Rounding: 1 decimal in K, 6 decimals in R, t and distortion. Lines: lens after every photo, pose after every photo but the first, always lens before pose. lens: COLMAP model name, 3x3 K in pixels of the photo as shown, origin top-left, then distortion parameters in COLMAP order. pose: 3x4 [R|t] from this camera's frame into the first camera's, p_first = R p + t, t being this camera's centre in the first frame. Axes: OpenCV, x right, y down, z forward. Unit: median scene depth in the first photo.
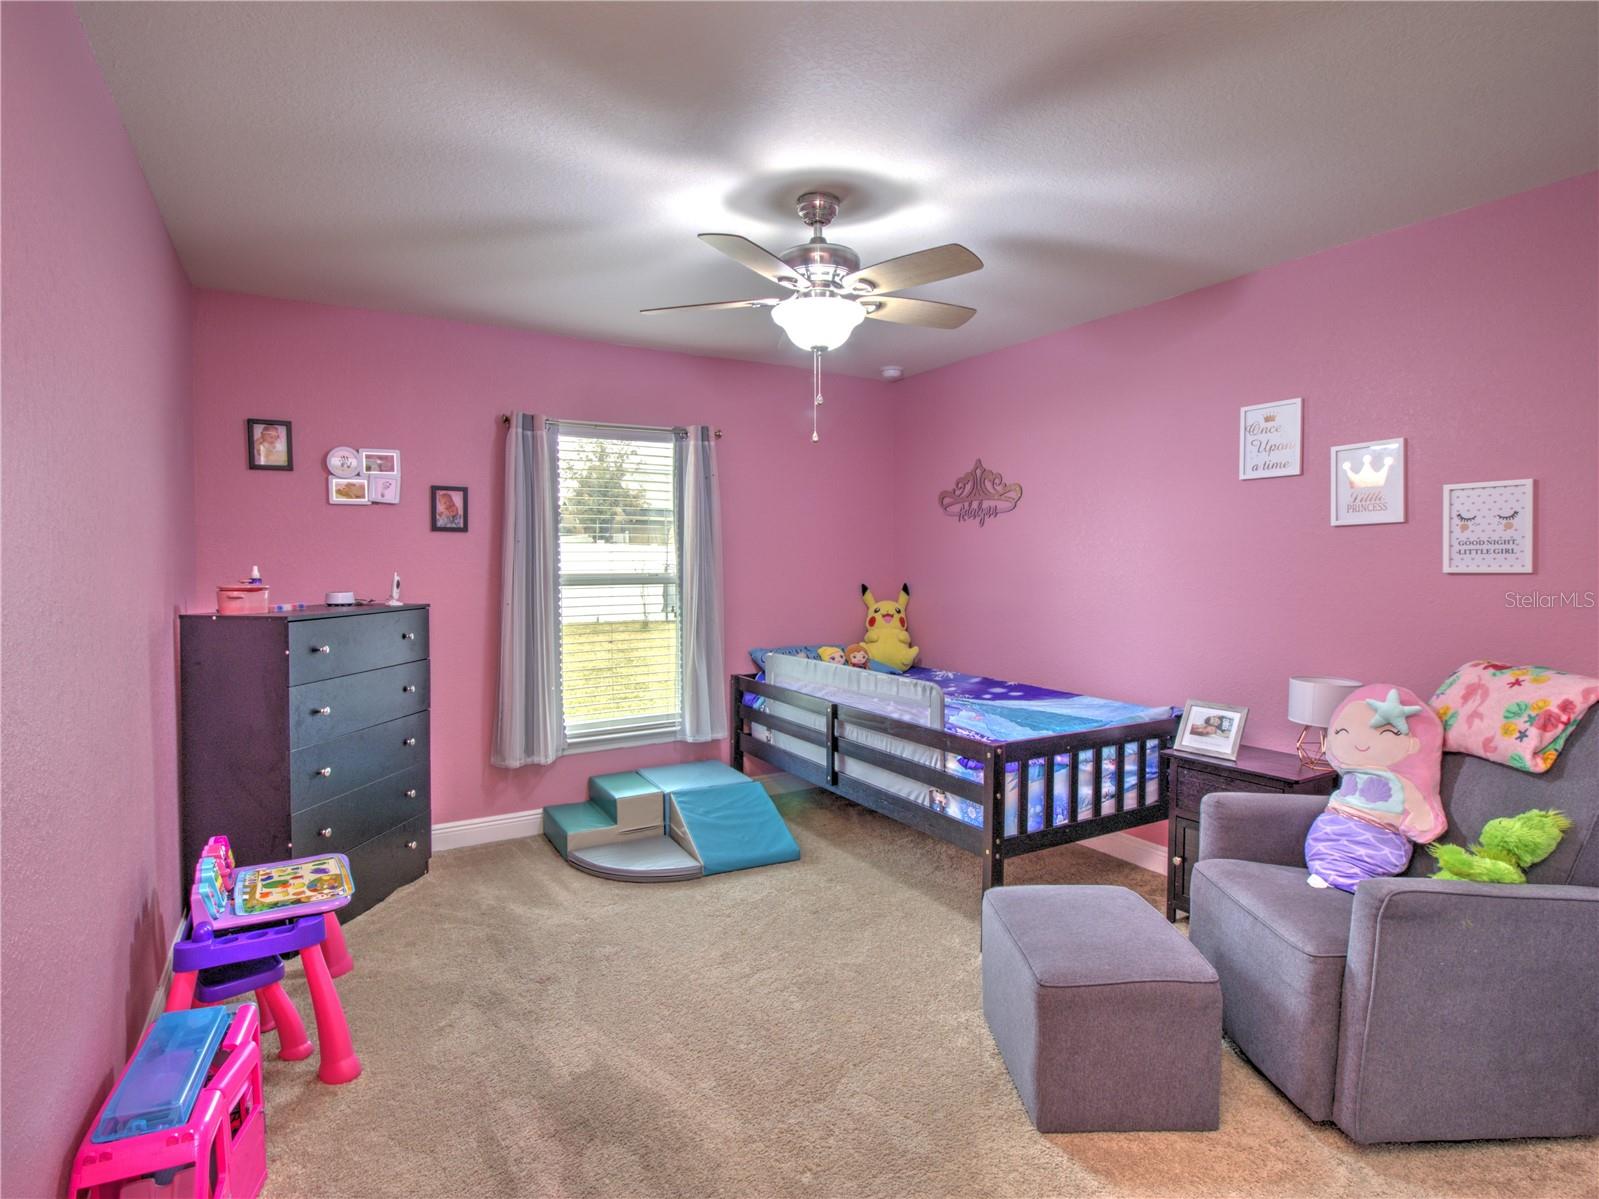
lens RADIAL K [[832.8, 0, 797.9], [0, 832.8, 587.9], [0, 0, 1]] dist [0.003080, -0.015635]
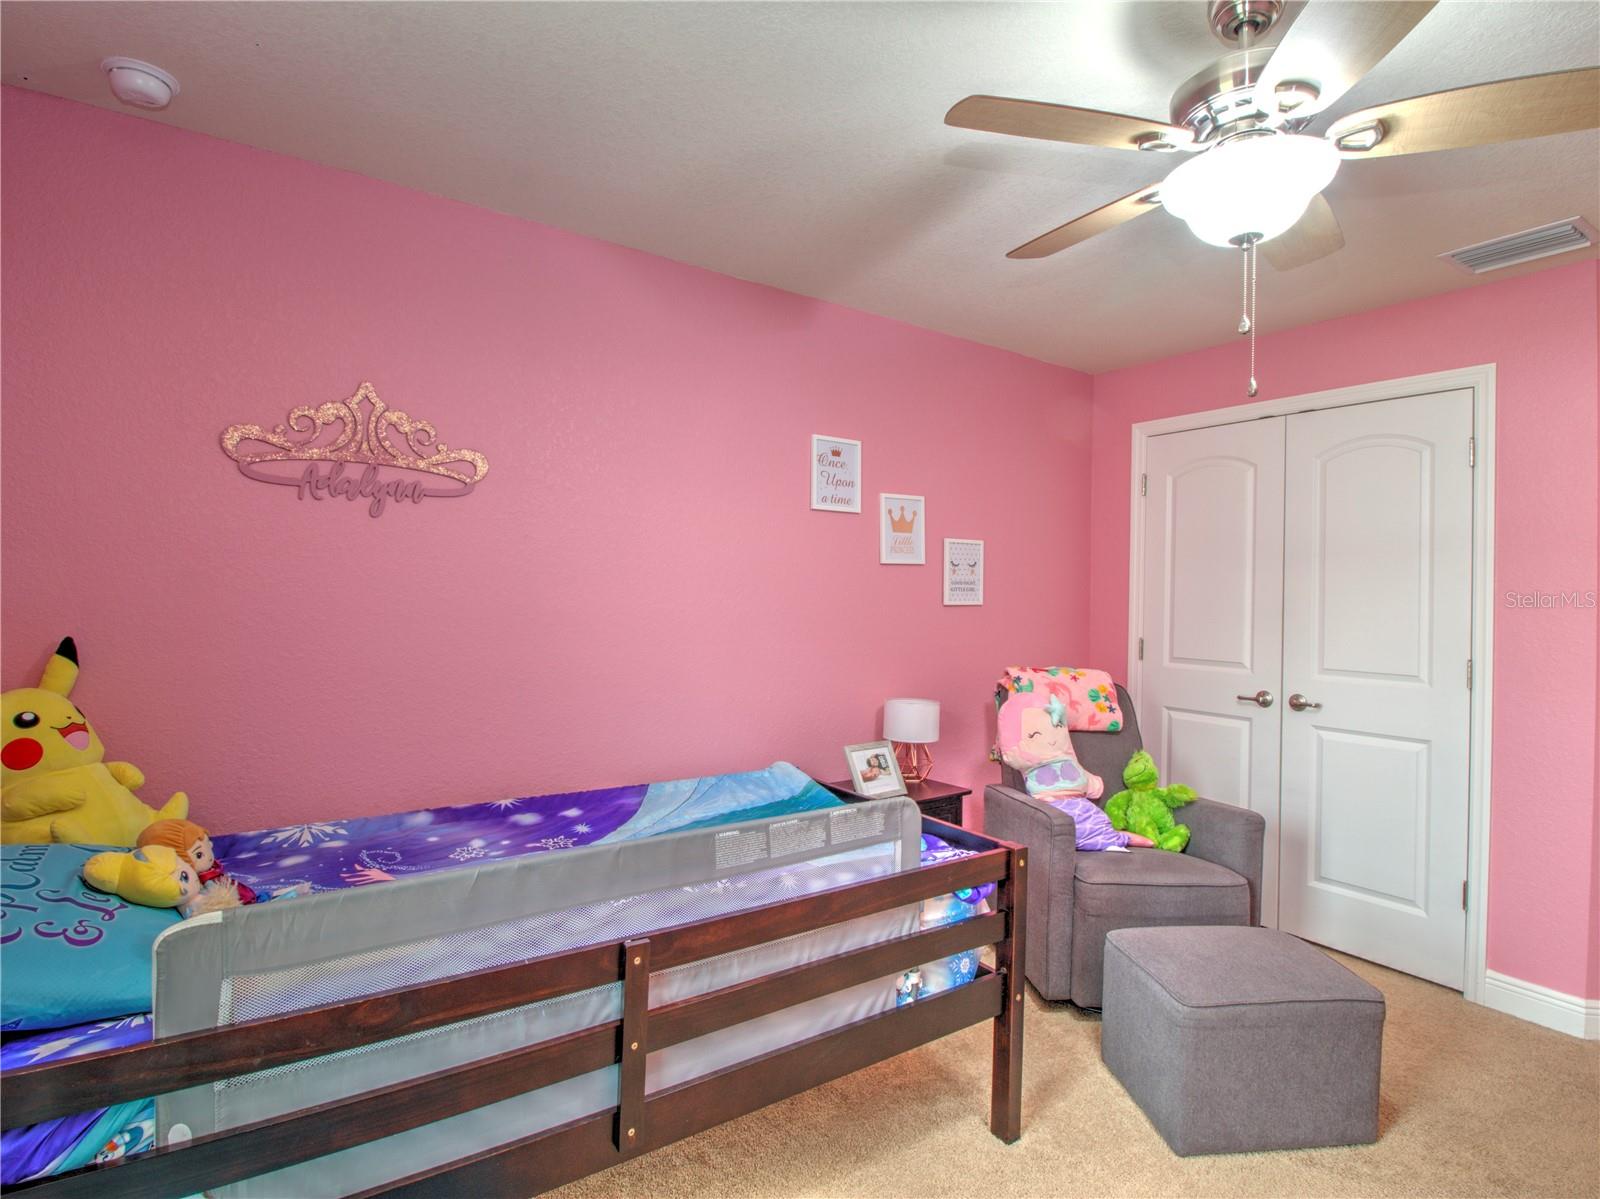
lens RADIAL K [[833.3, 0, 798.4], [0, 833.3, 587.9], [0, 0, 1]] dist [0.003080, -0.015635]
pose [[-0.077845, 0.001964, 0.996964, -0.442253], [0.010651, 0.999943, -0.001138, -0.039282], [-0.996909, 0.010530, -0.077861, 1.133950]]
